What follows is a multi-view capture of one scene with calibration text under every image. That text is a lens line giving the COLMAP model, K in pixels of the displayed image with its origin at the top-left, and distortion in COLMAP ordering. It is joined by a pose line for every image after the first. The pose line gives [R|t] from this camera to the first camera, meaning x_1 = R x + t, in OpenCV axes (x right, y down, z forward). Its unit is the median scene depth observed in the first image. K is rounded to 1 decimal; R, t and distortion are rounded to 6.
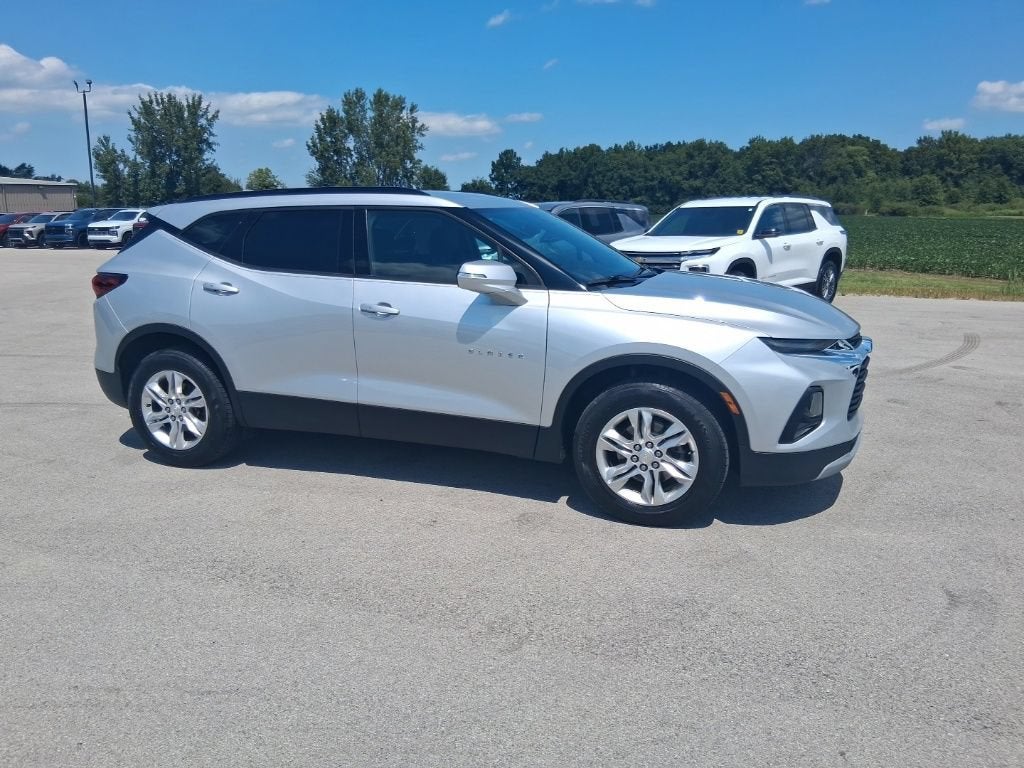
lens RADIAL K [[781.0, 0, 506.4], [0, 781.0, 385.8], [0, 0, 1]] dist [0.081042, -0.141945]
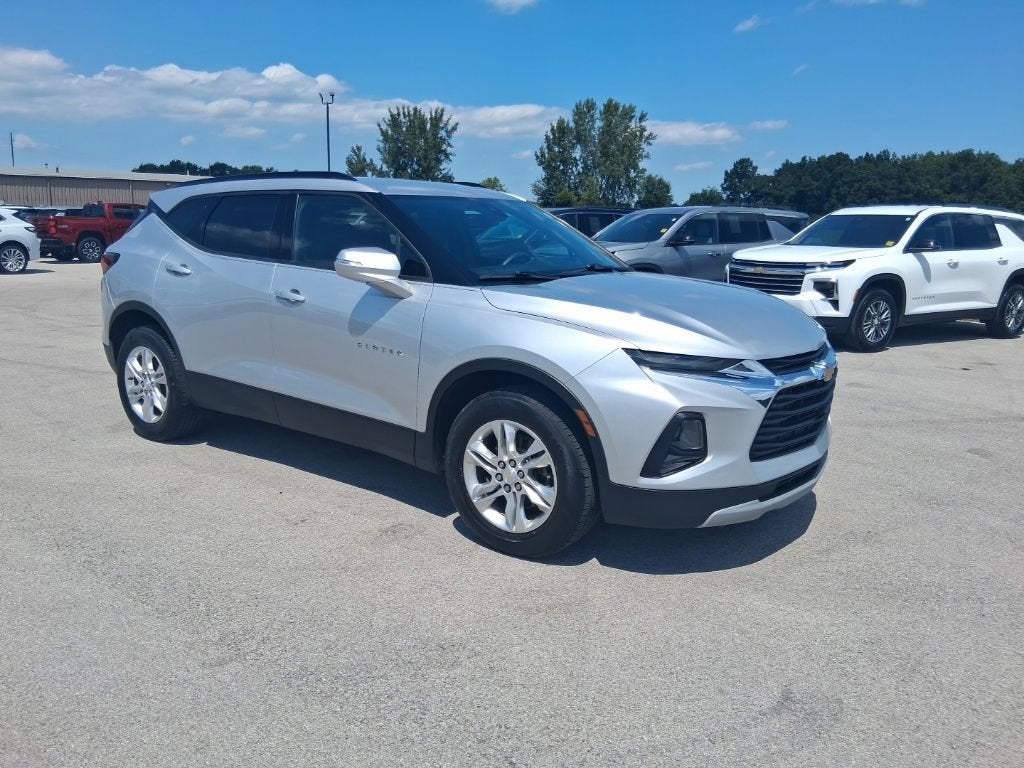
lens RADIAL K [[781.0, 0, 509.0], [0, 781.0, 387.4], [0, 0, 1]] dist [0.081042, -0.141945]
pose [[0.959121, 0.082100, -0.270825, 0.129637], [-0.084916, 0.996387, 0.001323, -0.003176], [0.269955, 0.021728, 0.962628, 0.047916]]
